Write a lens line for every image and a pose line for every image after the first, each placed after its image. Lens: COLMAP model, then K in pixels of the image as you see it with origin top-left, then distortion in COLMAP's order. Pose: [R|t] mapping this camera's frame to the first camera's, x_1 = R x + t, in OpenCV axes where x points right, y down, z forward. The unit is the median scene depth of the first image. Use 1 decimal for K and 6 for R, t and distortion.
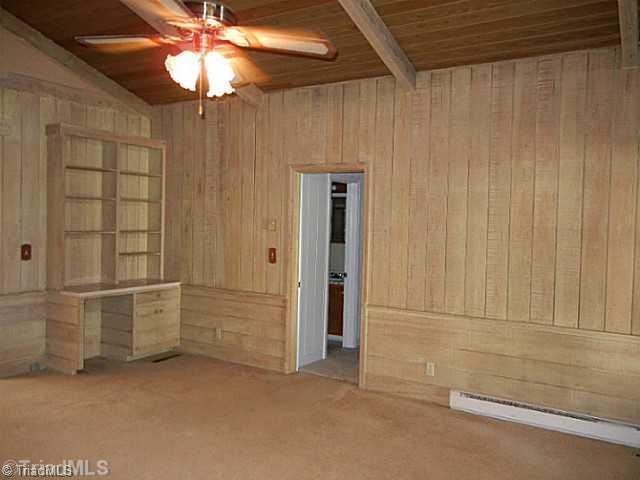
lens RADIAL K [[525.1, 0, 320.0], [0, 525.1, 240.0], [0, 0, 1]] dist [-0.003420, -0.003241]
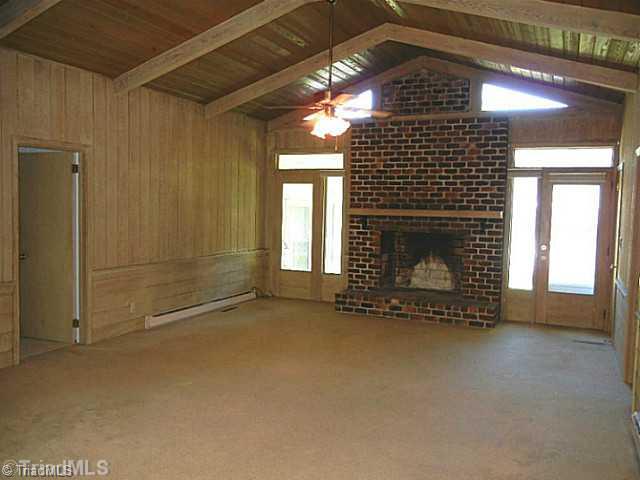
lens RADIAL K [[525.1, 0, 320.0], [0, 525.1, 240.0], [0, 0, 1]] dist [-0.003420, -0.003241]
pose [[-0.078698, -0.097514, 0.992118, -1.094928], [0.006826, 0.995128, 0.098352, -0.053442], [-0.996875, 0.014513, -0.077649, 0.594115]]
